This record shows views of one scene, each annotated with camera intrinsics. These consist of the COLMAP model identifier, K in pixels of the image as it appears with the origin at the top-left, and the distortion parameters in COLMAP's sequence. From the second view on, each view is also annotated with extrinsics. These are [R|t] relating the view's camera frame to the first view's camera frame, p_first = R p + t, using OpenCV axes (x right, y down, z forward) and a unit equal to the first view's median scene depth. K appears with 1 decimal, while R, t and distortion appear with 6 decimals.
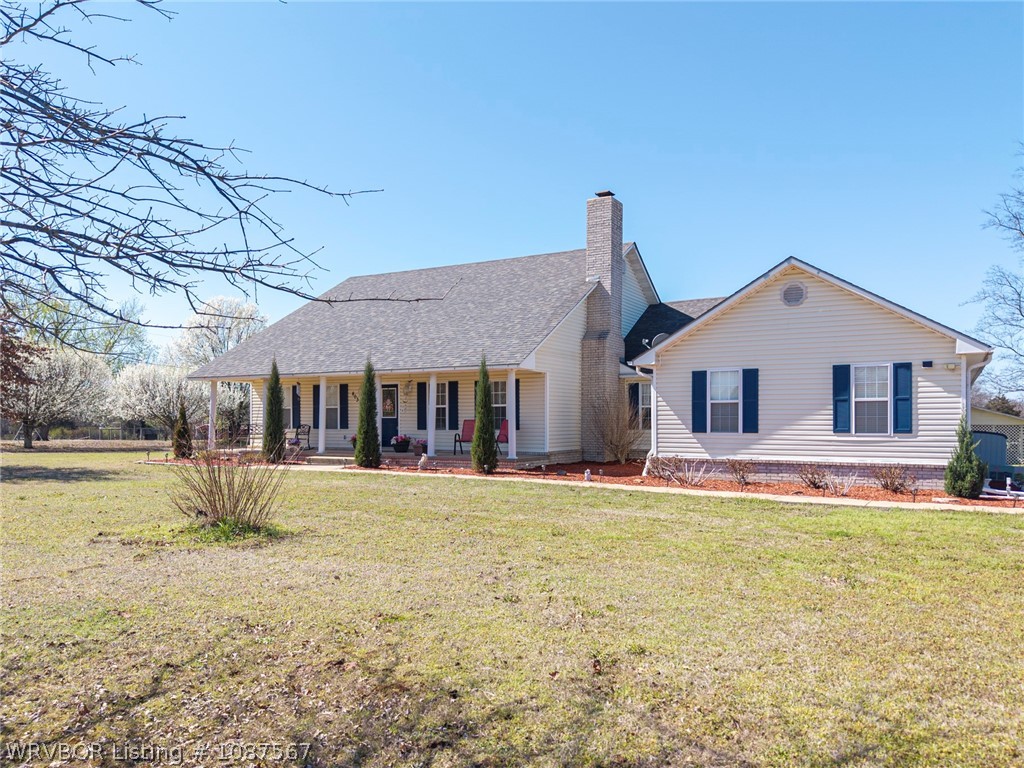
lens RADIAL K [[757.8, 0, 517.0], [0, 757.8, 429.2], [0, 0, 1]] dist [0.018939, -0.028621]
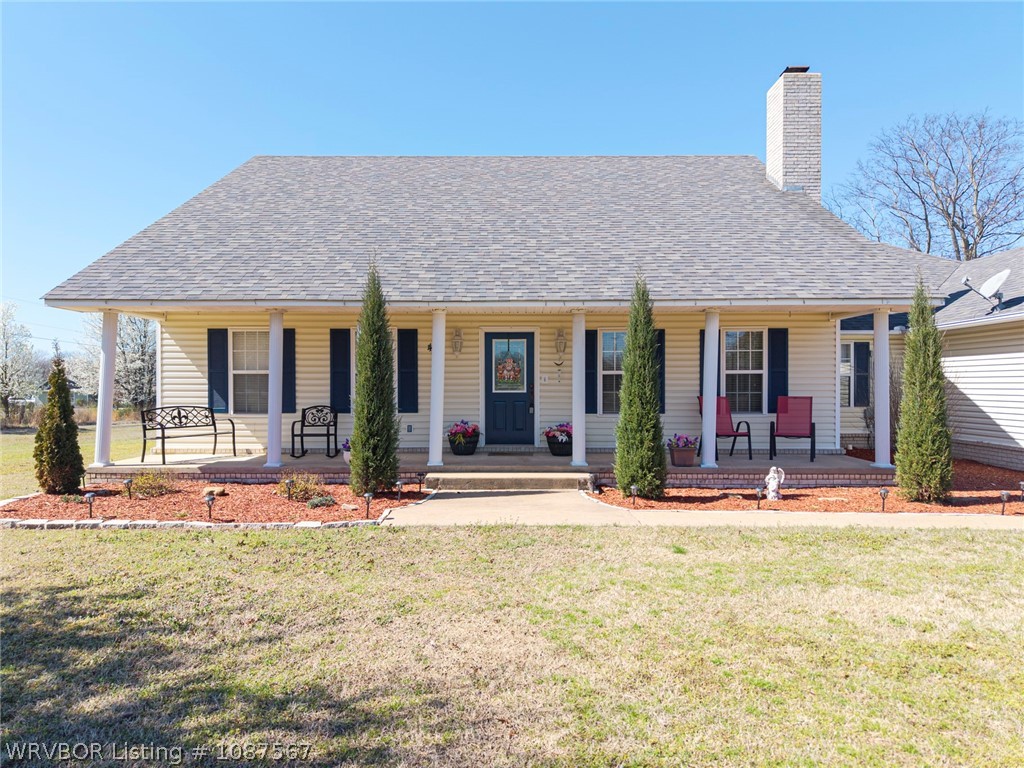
lens RADIAL K [[690.3, 0, 508.6], [0, 690.3, 386.9], [0, 0, 1]] dist [0.031160, -0.041412]
pose [[0.872268, -0.000620, 0.489027, -0.543561], [0.005114, 0.999956, -0.007854, -0.019632], [-0.489001, 0.009351, 0.872233, 0.732118]]
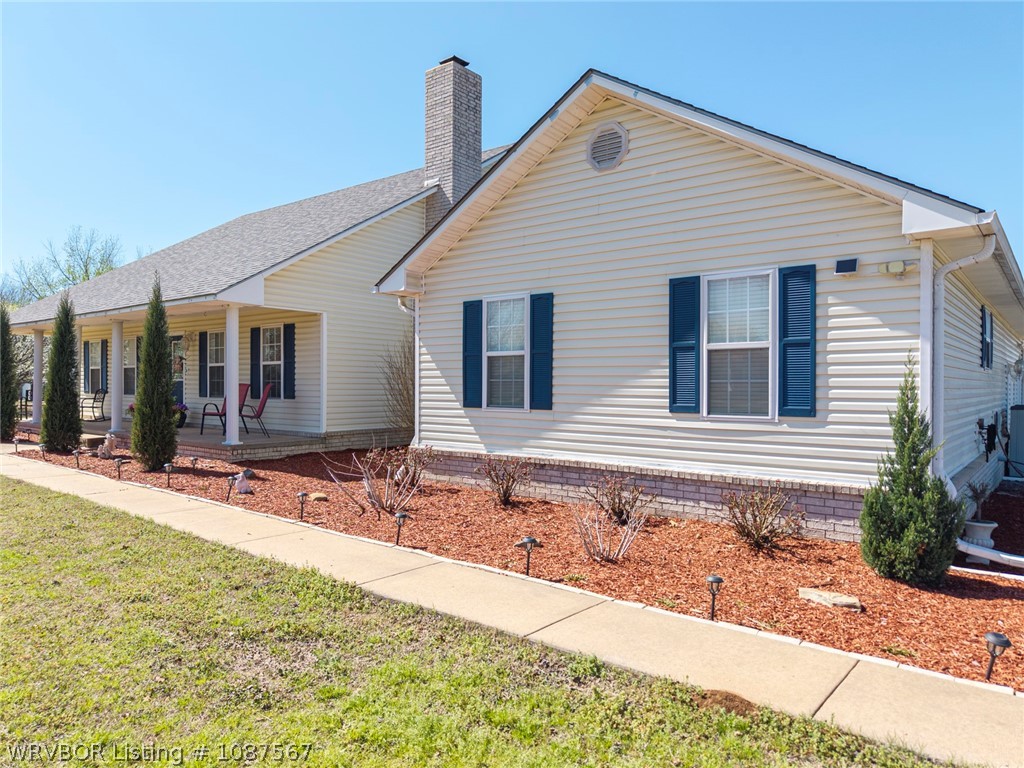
lens RADIAL K [[690.3, 0, 528.6], [0, 690.3, 392.1], [0, 0, 1]] dist [0.031160, -0.041412]
pose [[0.990680, 0.006647, -0.136049, 0.348275], [-0.006821, 0.999976, -0.000810, -0.007026], [0.136041, 0.001730, 0.990702, 0.479545]]
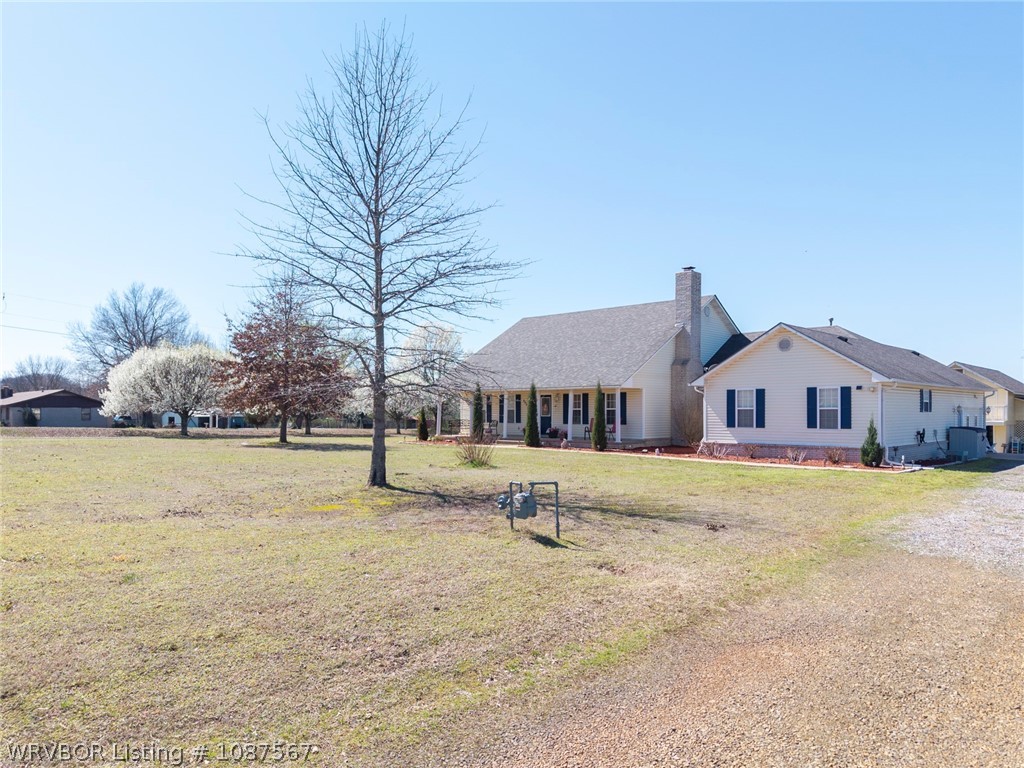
lens RADIAL K [[757.8, 0, 503.9], [0, 757.8, 411.6], [0, 0, 1]] dist [0.018939, -0.028621]
pose [[0.971540, 0.002344, -0.236865, 0.150308], [-0.004887, 0.999937, -0.010150, -0.010142], [0.236826, 0.011019, 0.971490, -0.691383]]
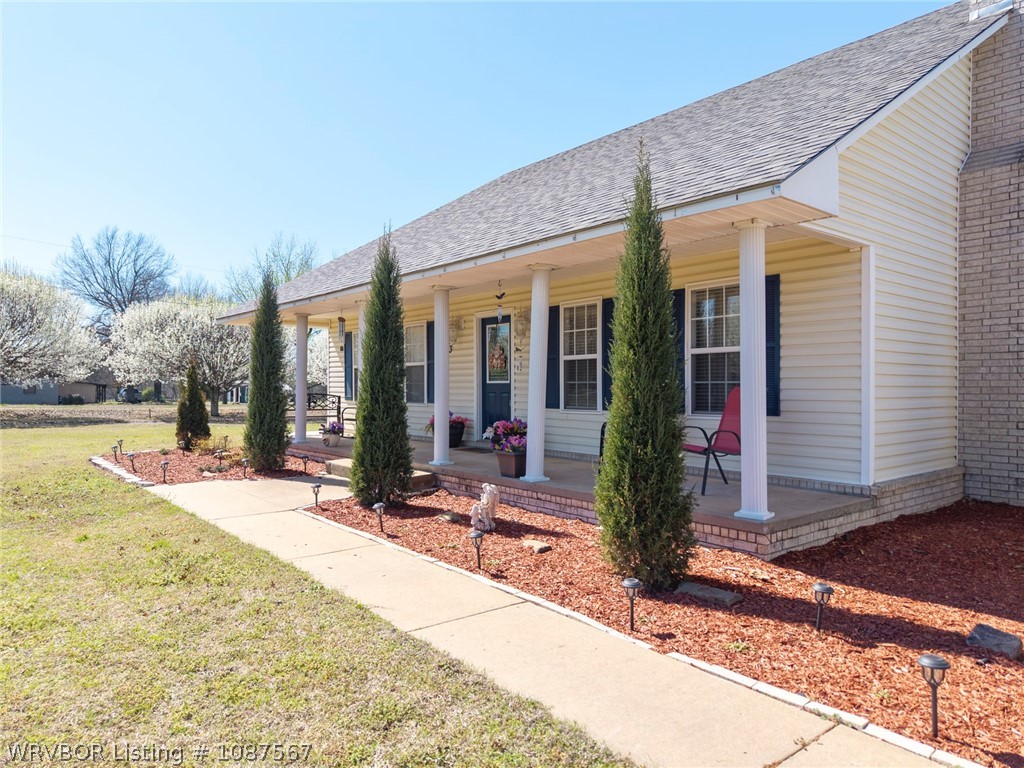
lens RADIAL K [[690.3, 0, 505.8], [0, 690.3, 385.9], [0, 0, 1]] dist [0.031160, -0.041412]
pose [[0.930533, 0.000174, -0.366208, 0.002761], [-0.003629, 0.999955, -0.008748, -0.011599], [0.366190, 0.009469, 0.930492, 0.752553]]
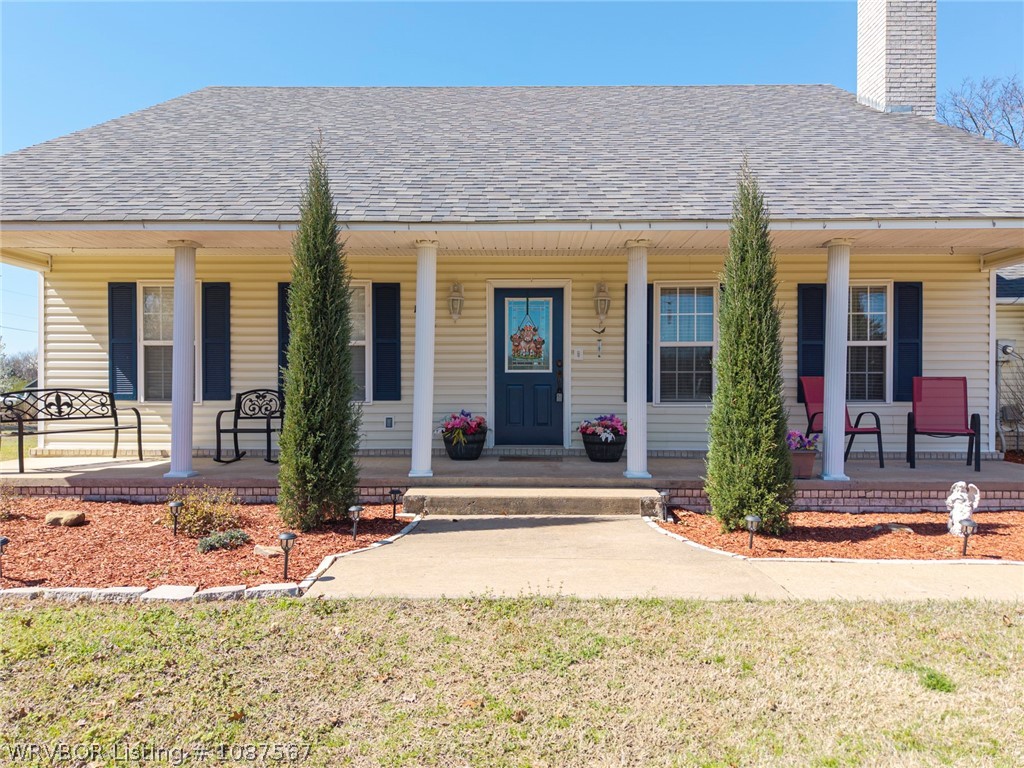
lens RADIAL K [[690.3, 0, 507.6], [0, 690.3, 386.8], [0, 0, 1]] dist [0.031160, -0.041412]
pose [[0.876624, 0.001317, 0.481174, -0.460681], [0.003253, 0.999957, -0.008664, -0.005577], [-0.481165, 0.009161, 0.876582, 0.899115]]
